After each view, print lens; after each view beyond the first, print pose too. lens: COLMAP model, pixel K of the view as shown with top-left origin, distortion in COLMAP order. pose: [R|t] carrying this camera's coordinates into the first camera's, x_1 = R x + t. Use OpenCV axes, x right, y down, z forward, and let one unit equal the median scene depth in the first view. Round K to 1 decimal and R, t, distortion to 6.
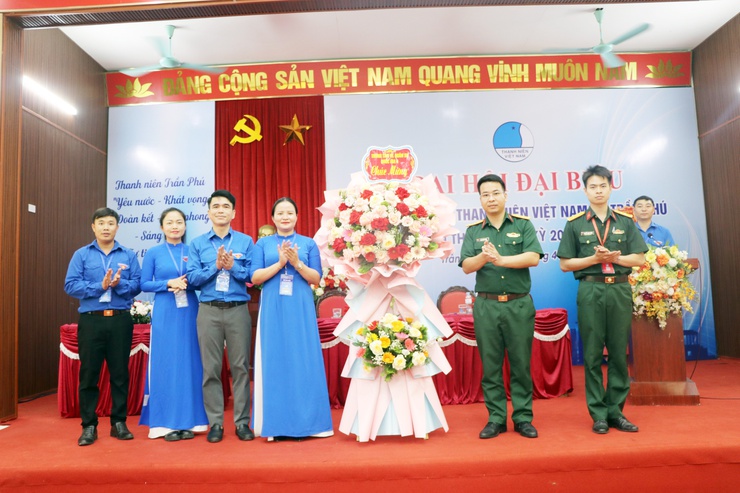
lens RADIAL K [[621.3, 0, 370.0], [0, 621.3, 246.5], [0, 0, 1]] dist [-0.153027, 0.159270]
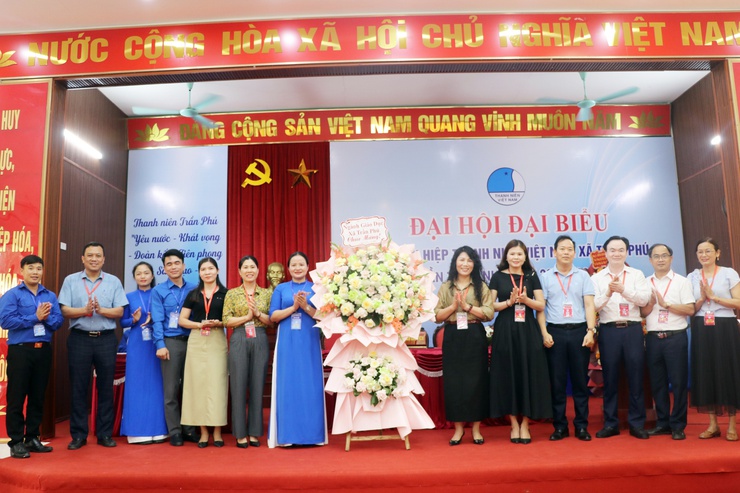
lens RADIAL K [[662.8, 0, 370.0], [0, 662.8, 246.5], [0, 0, 1]] dist [-0.172628, 0.182268]
pose [[0.999958, 0.009072, 0.000908, -0.004109], [-0.009026, 0.999072, -0.042105, -0.015416], [-0.001290, 0.042095, 0.999113, -0.141535]]
